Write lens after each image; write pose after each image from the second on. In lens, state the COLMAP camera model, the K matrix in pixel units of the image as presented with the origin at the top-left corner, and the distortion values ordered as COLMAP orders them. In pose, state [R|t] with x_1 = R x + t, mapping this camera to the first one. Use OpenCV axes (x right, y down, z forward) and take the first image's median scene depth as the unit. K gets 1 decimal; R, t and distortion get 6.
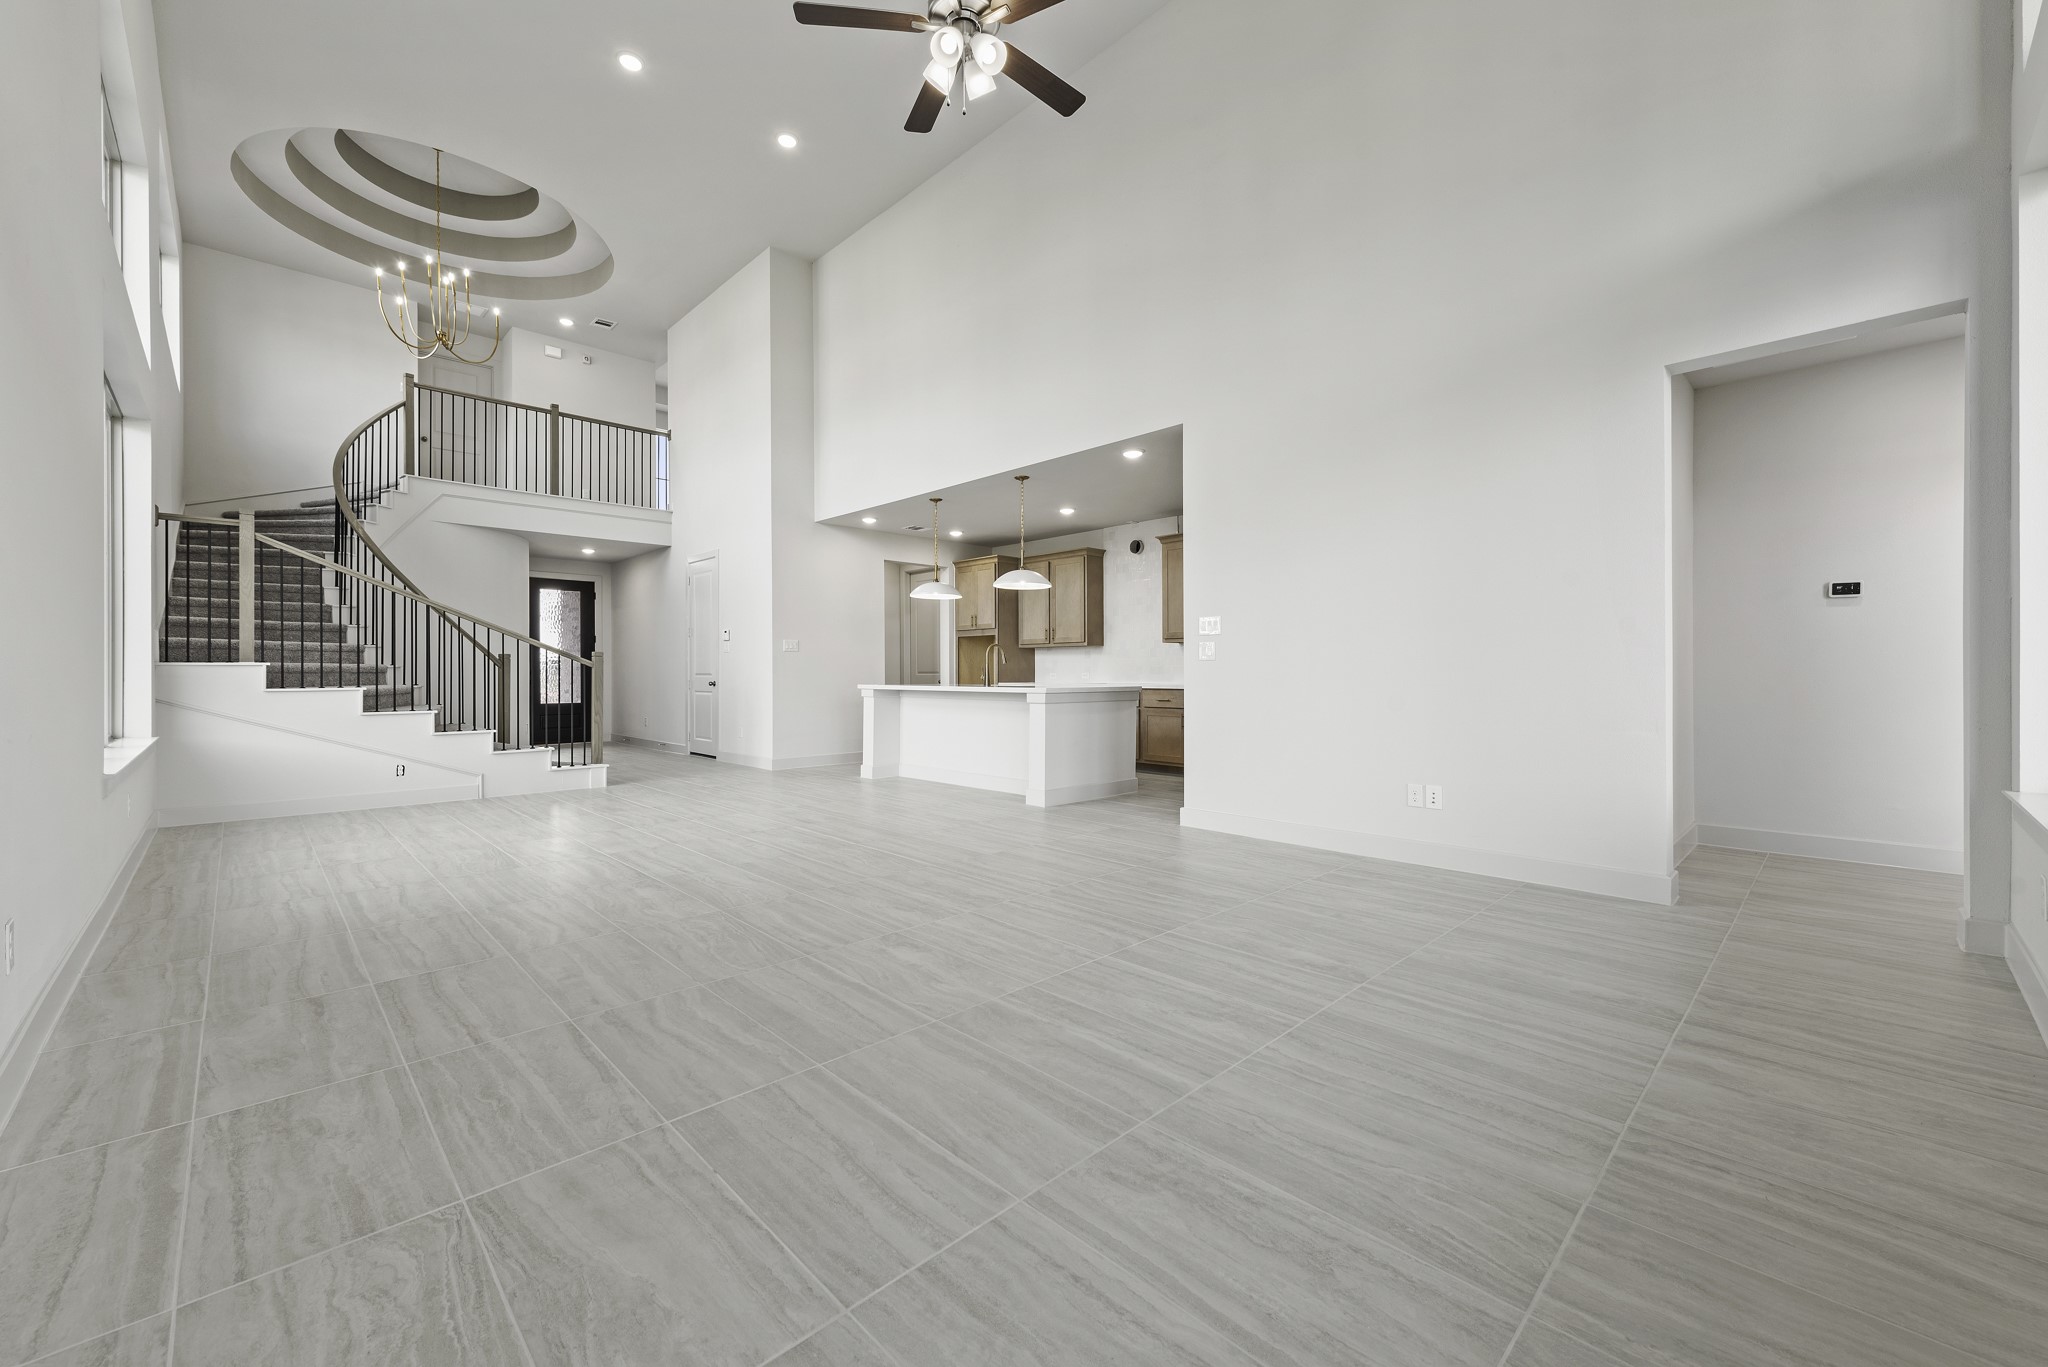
lens RADIAL K [[802.2, 0, 1024.1], [0, 802.2, 677.6], [0, 0, 1]] dist [0.003798, -0.001500]
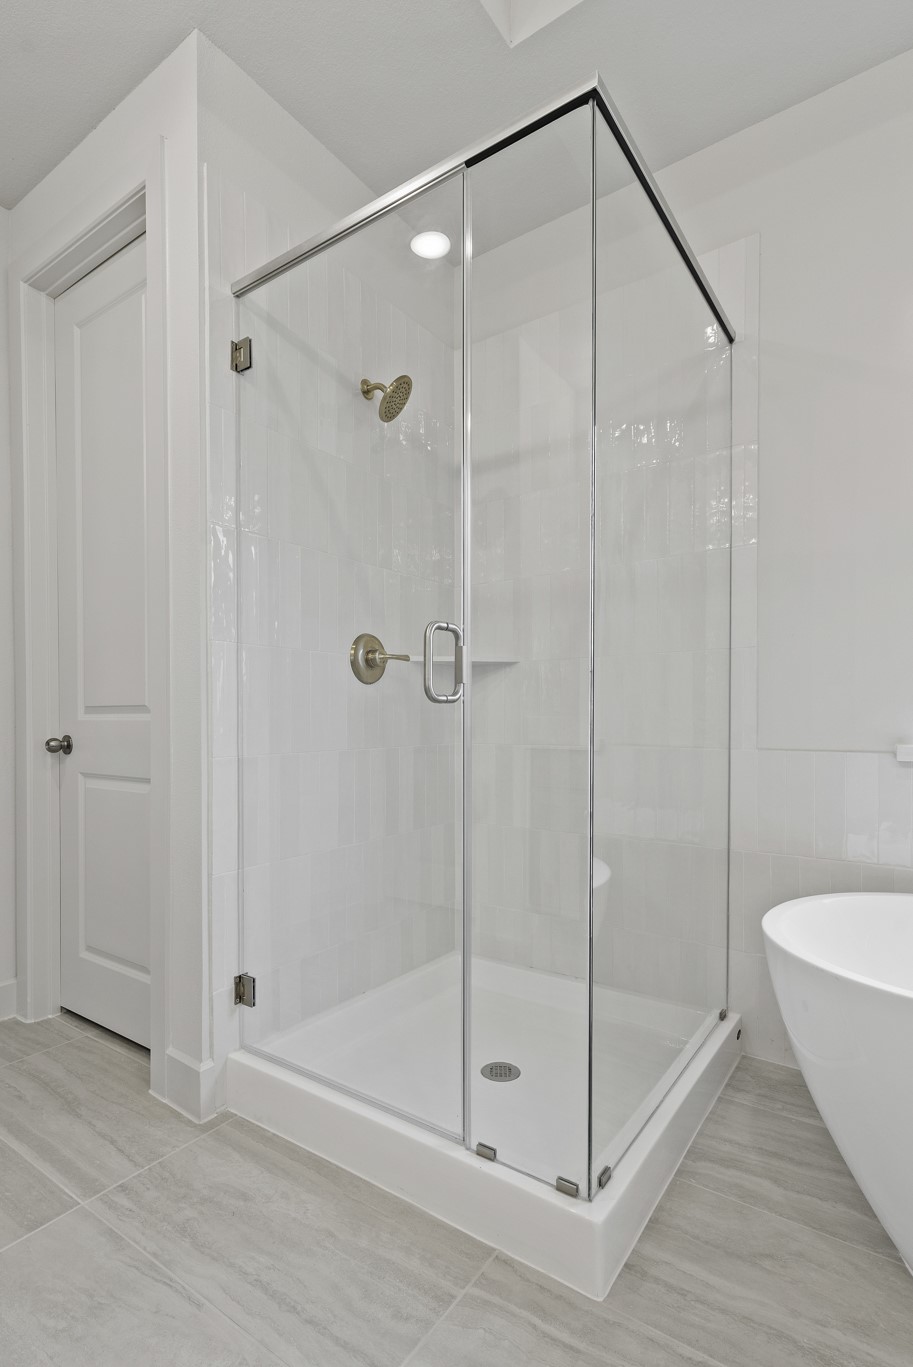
lens RADIAL K [[688.7, 0, 455.6], [0, 688.7, 723.3], [0, 0, 1]] dist [0.006186, -0.001520]
pose [[-0.982558, 0.005106, -0.185884, 0.022920], [0.002756, 0.999913, 0.012898, 0.010832], [0.185933, 0.012161, -0.982487, 1.840509]]
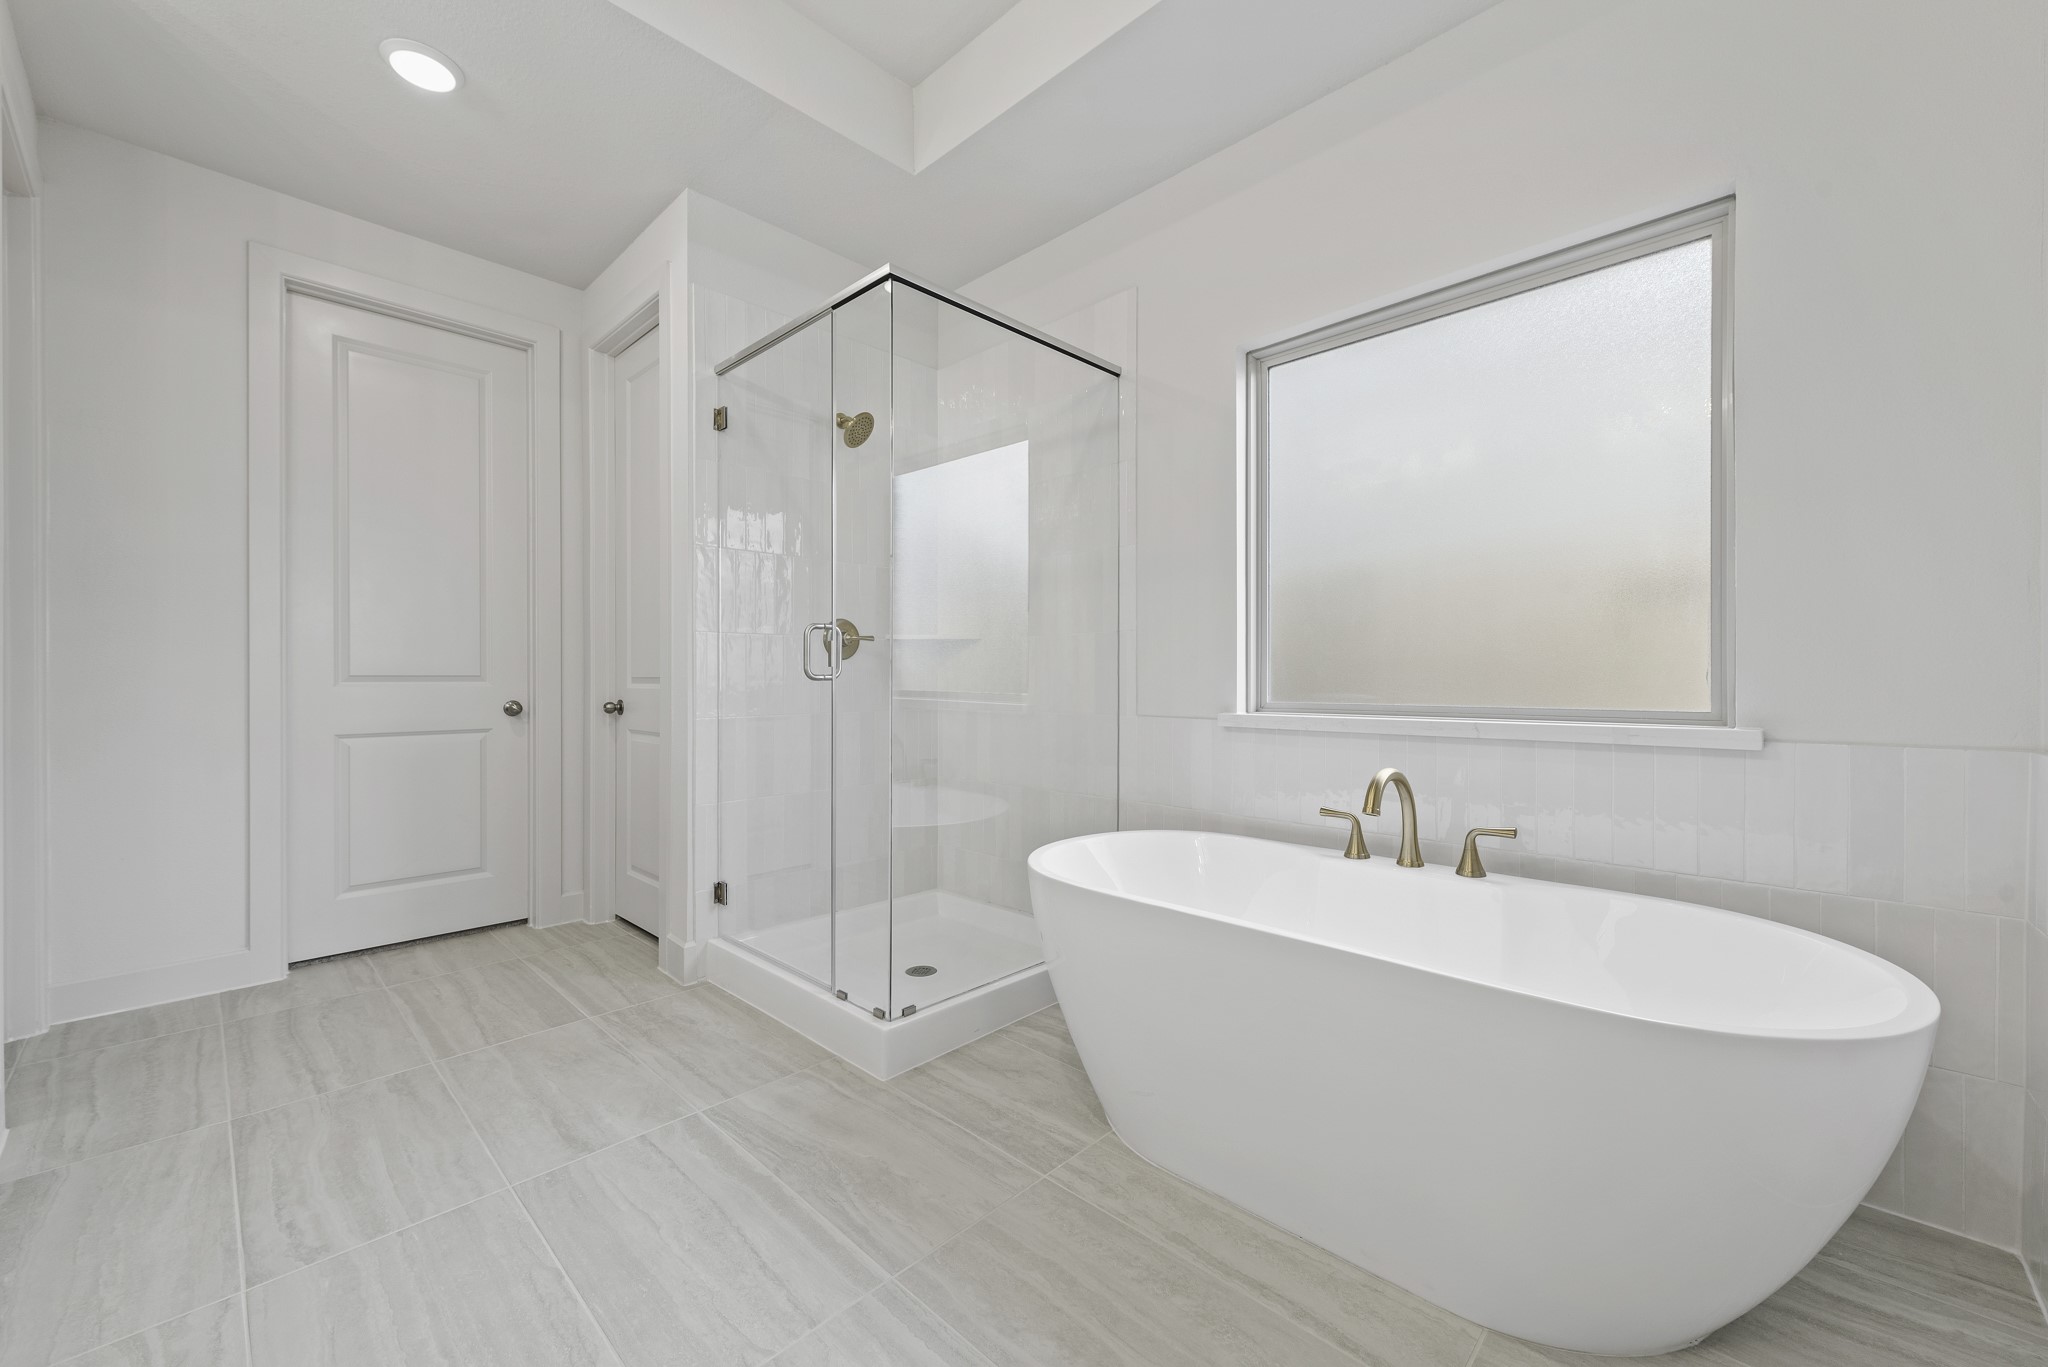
lens RADIAL K [[802.2, 0, 1029.2], [0, 802.2, 680.5], [0, 0, 1]] dist [0.003798, -0.001500]
pose [[-0.999223, 0.000929, -0.039392, -0.520790], [0.000684, 0.999980, 0.006248, -0.016804], [0.039397, 0.006216, -0.999204, 2.539585]]
